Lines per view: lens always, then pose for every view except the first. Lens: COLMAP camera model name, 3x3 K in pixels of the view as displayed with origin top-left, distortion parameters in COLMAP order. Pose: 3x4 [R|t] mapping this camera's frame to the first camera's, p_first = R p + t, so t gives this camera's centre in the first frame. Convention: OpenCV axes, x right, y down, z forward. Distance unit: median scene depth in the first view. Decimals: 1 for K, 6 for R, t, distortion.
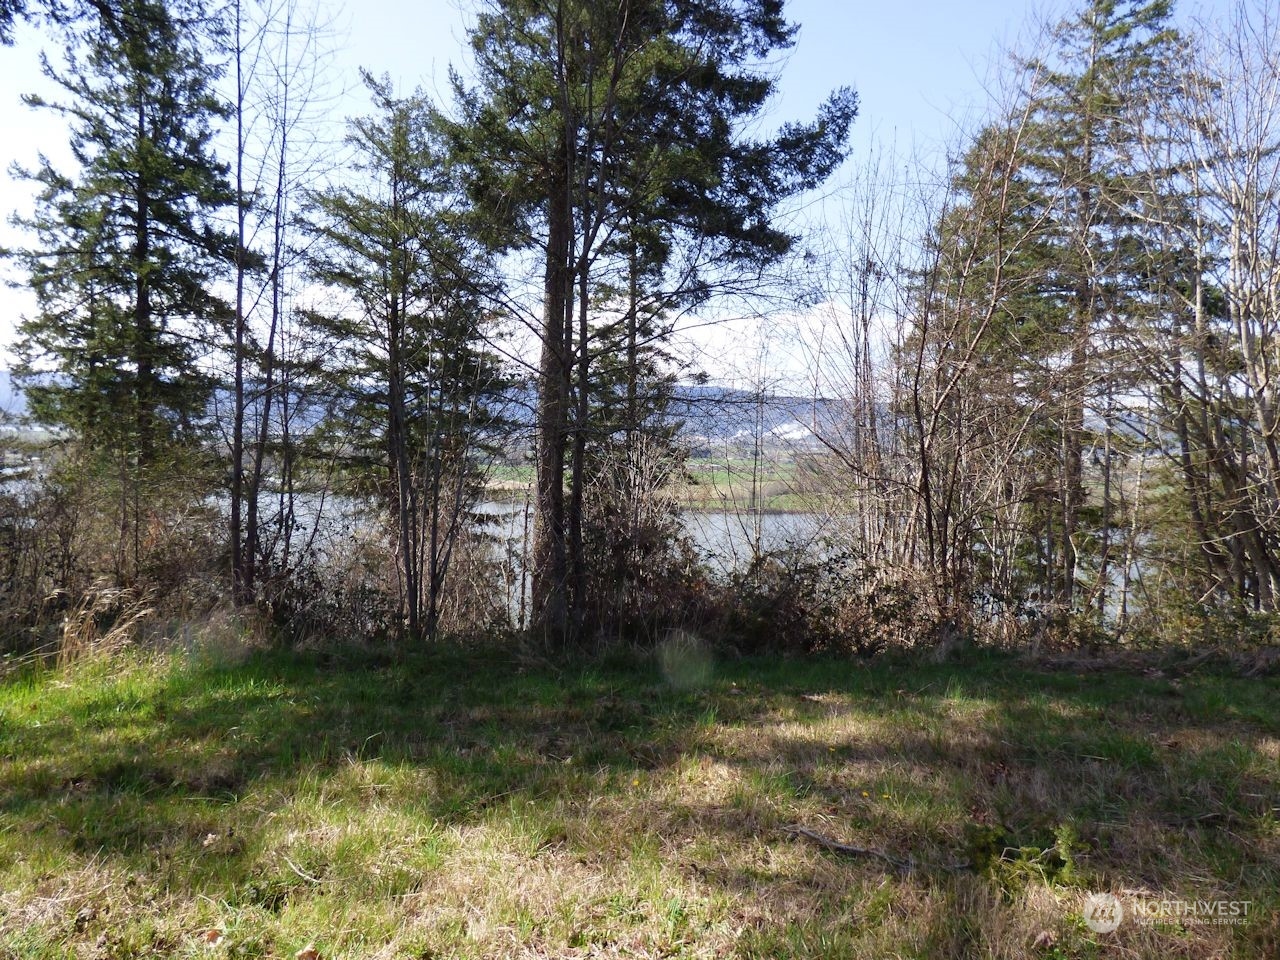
lens RADIAL K [[749.1, 0, 579.6], [0, 749.1, 479.7], [0, 0, 1]] dist [0.001198, 0.000738]
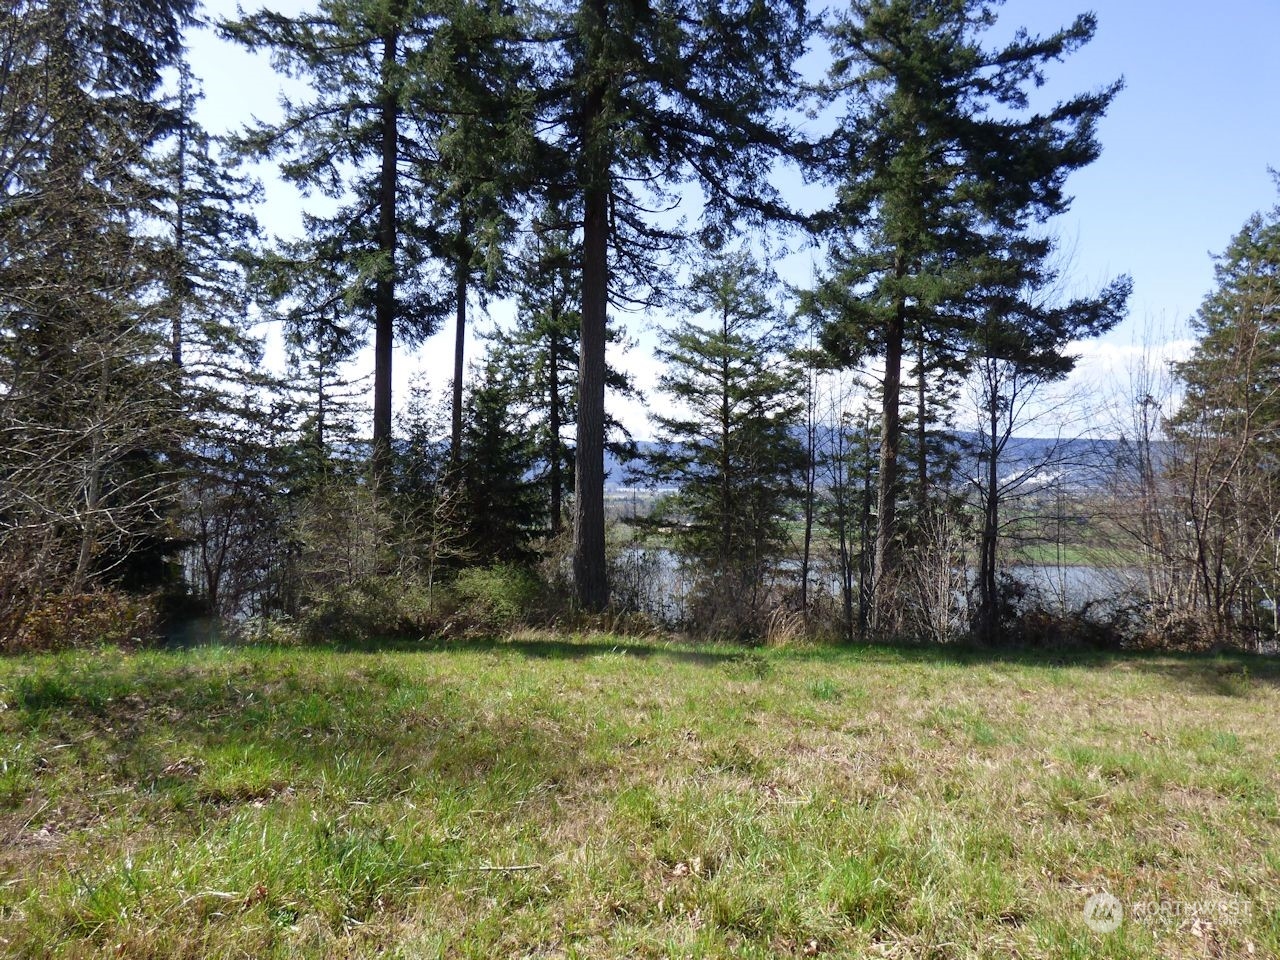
lens RADIAL K [[750.1, 0, 639.4], [0, 750.1, 495.3], [0, 0, 1]] dist [0.027932, 0.000547]
pose [[0.978308, -0.026164, -0.205497, -0.161724], [0.014506, 0.998209, -0.058036, -0.011519], [0.206647, 0.053796, 0.976935, -0.367488]]
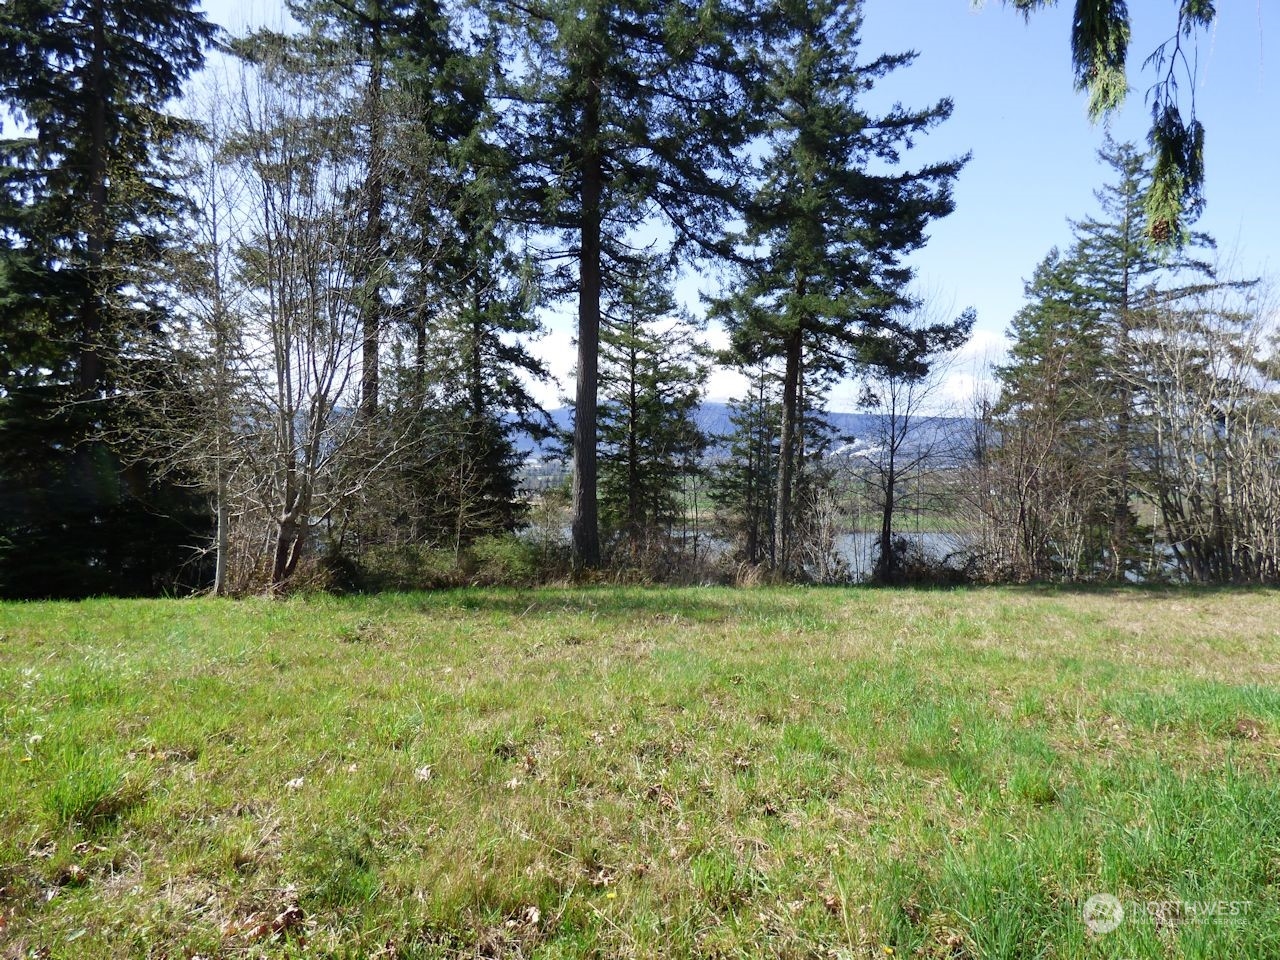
lens RADIAL K [[750.4, 0, 616.7], [0, 750.4, 485.7], [0, 0, 1]] dist [0.060101, -0.000441]
pose [[0.999189, -0.023498, -0.032701, -0.292827], [0.022564, 0.999335, -0.028641, -0.016412], [0.033352, 0.027880, 0.999055, -0.573213]]
